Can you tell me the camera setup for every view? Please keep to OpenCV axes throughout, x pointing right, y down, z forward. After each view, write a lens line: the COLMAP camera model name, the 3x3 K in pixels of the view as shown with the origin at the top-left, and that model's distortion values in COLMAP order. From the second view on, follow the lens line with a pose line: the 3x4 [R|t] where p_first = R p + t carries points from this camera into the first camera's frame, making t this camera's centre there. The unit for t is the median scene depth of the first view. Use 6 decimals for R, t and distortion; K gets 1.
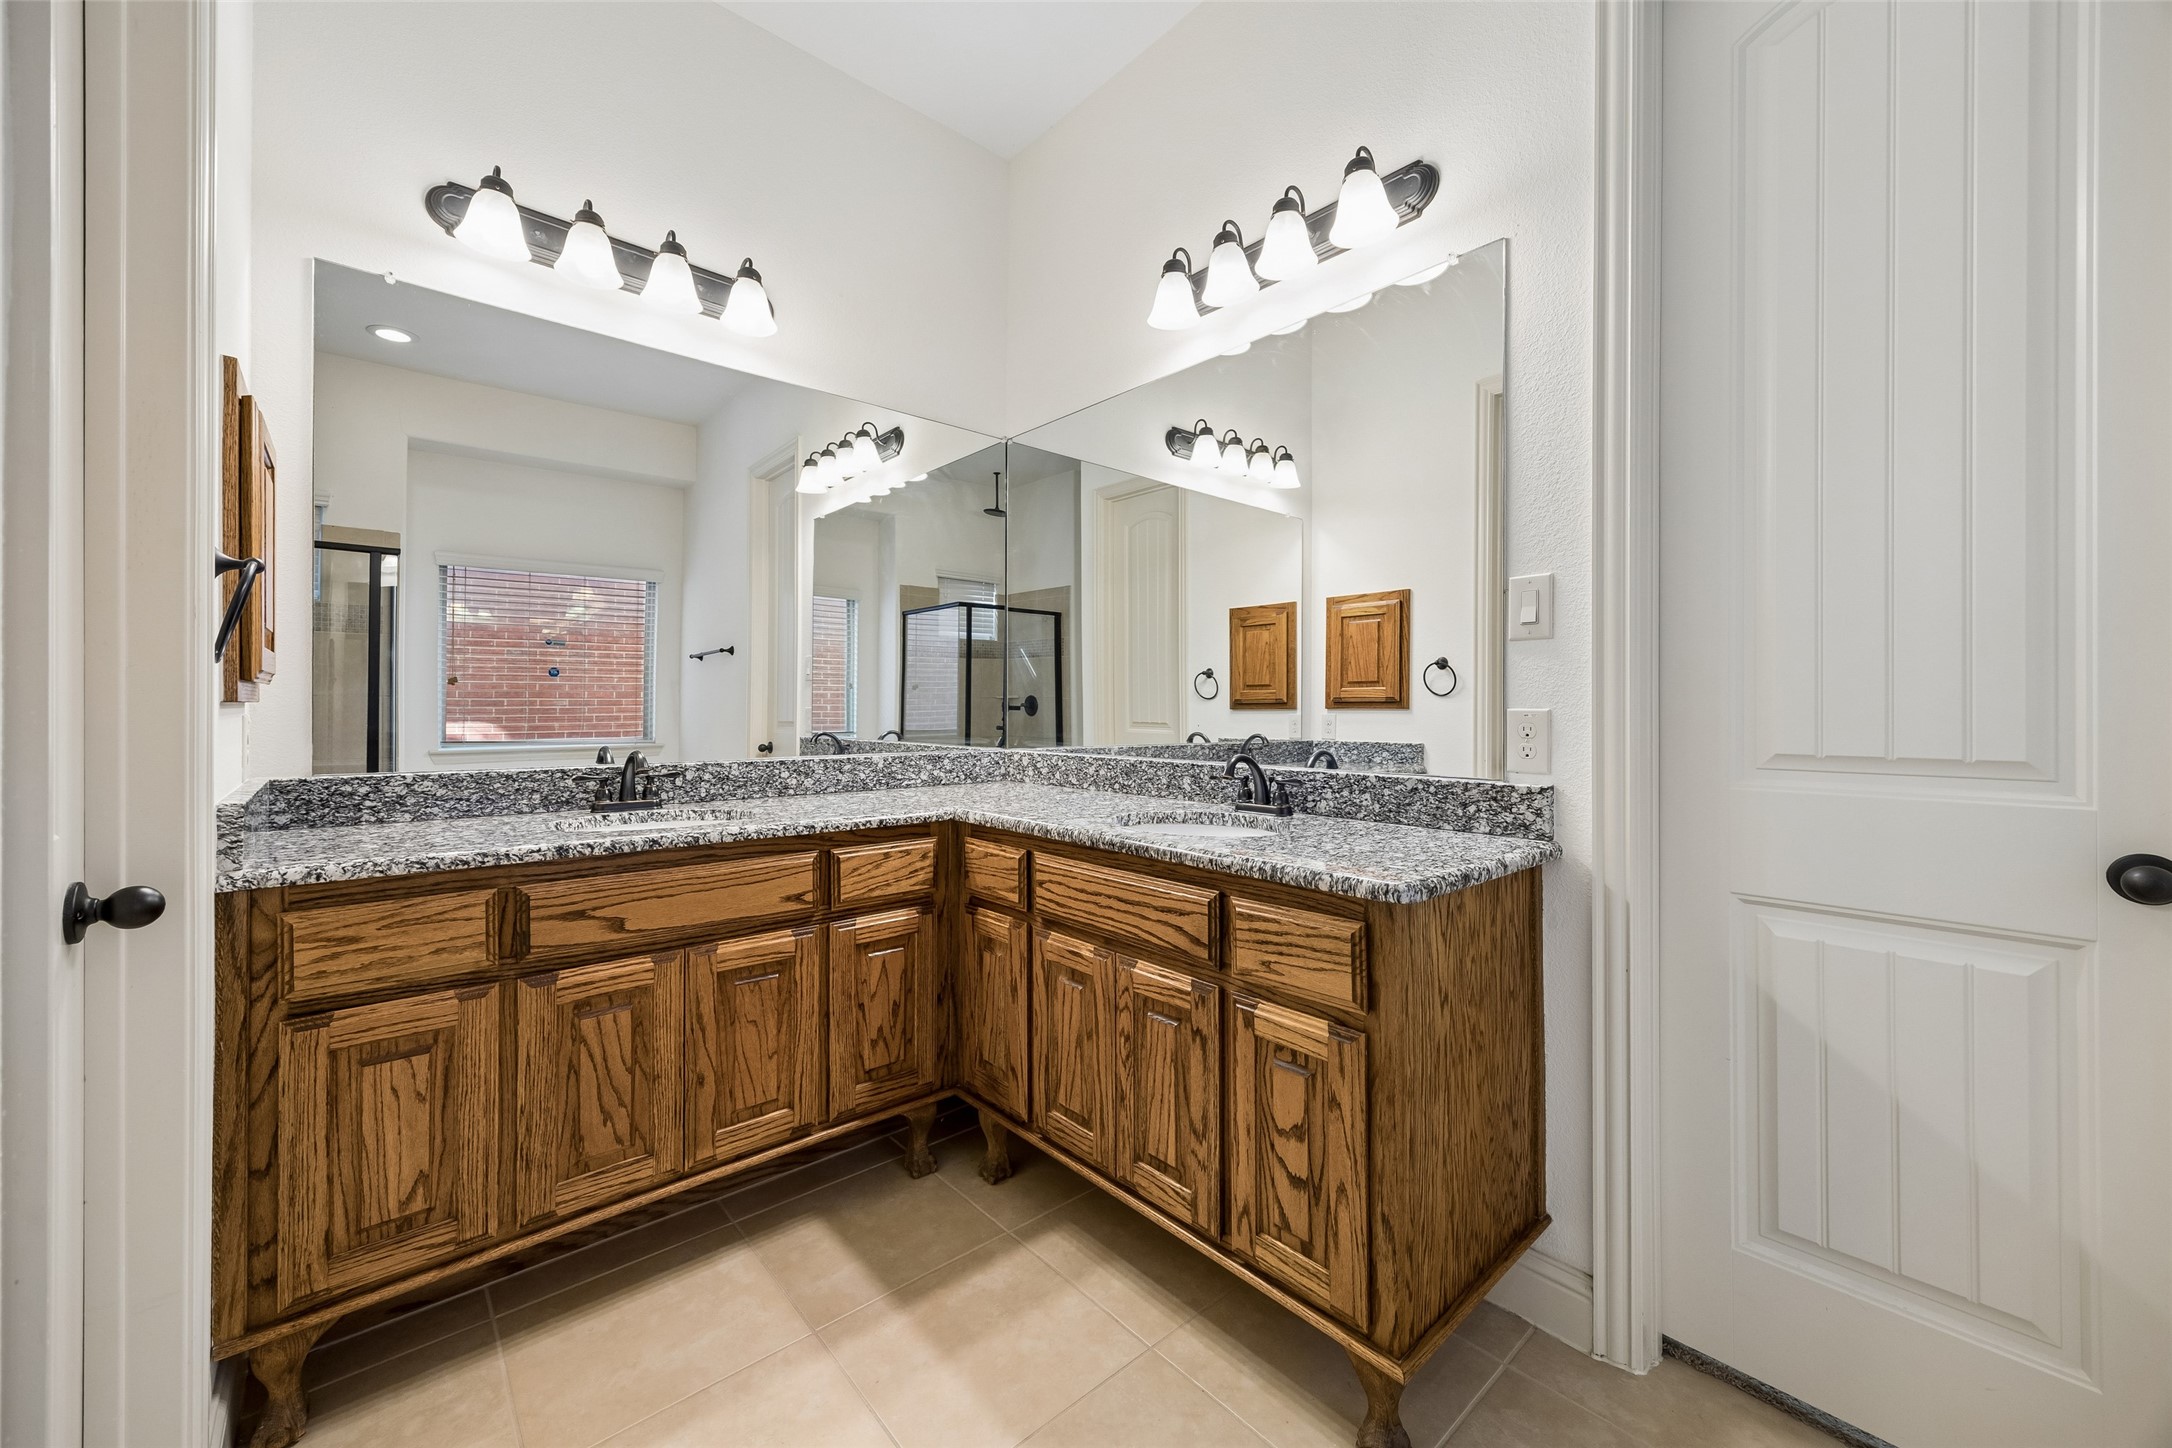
lens RADIAL K [[850.7, 0, 1086.5], [0, 850.7, 717.7], [0, 0, 1]] dist [-0.007042, -0.000180]
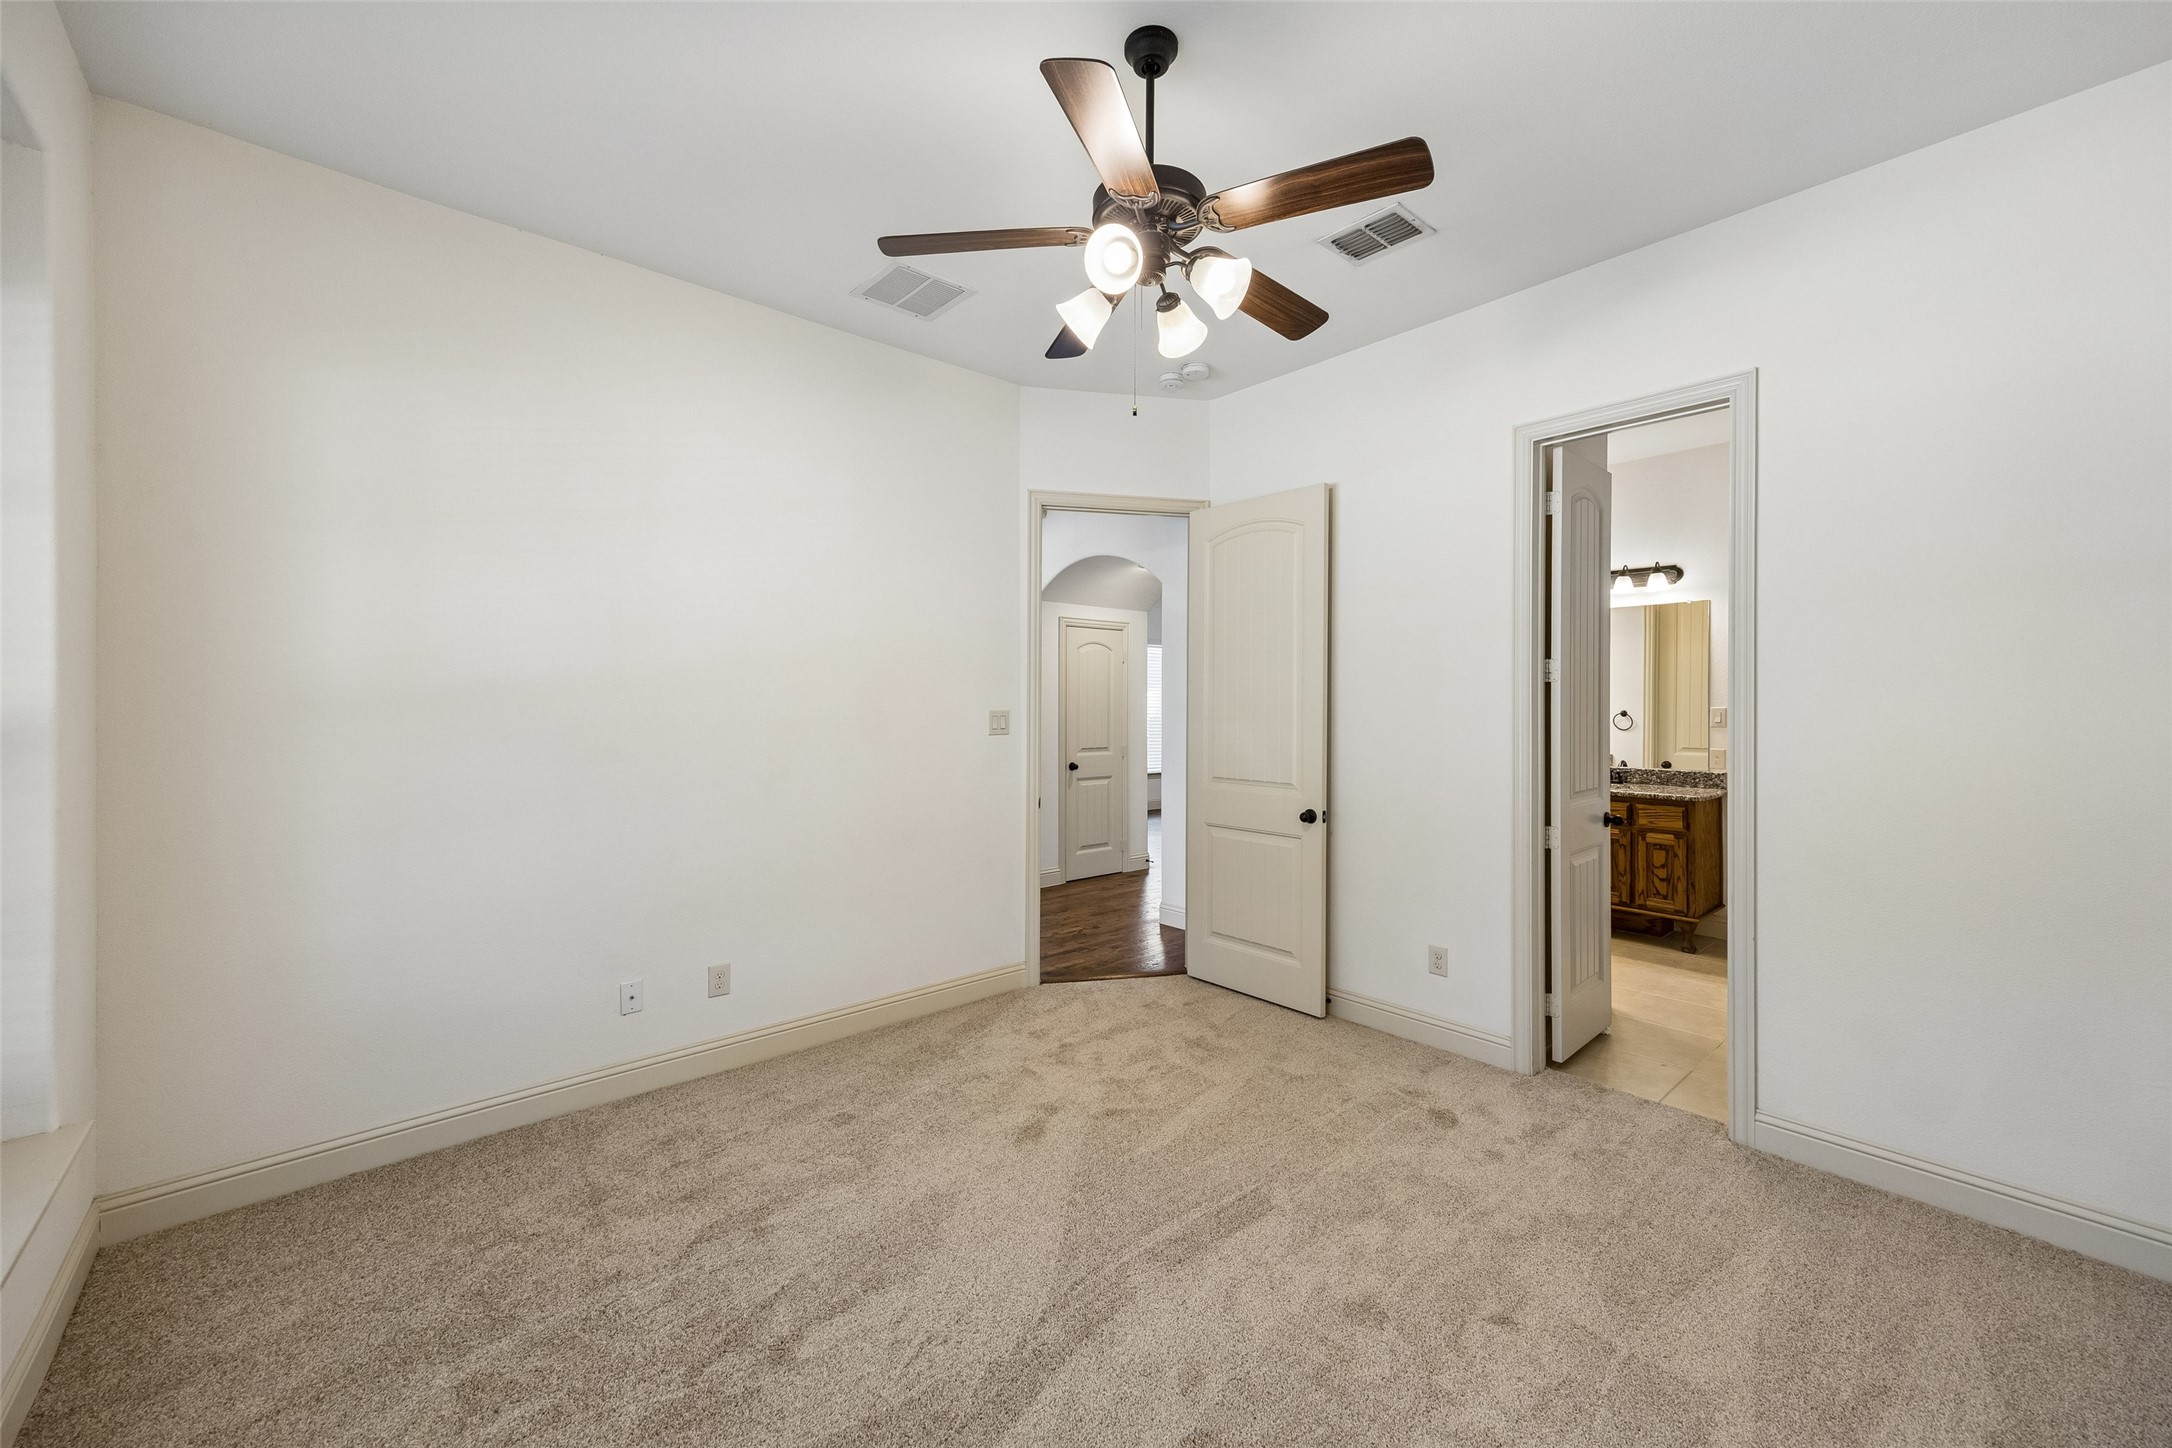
lens RADIAL K [[850.7, 0, 1083.5], [0, 850.7, 712.4], [0, 0, 1]] dist [-0.007042, -0.000180]
pose [[0.999961, 0.002045, -0.008631, -2.191532], [-0.002014, 0.999992, 0.003530, -0.184951], [0.008638, -0.003512, 0.999957, -2.647672]]
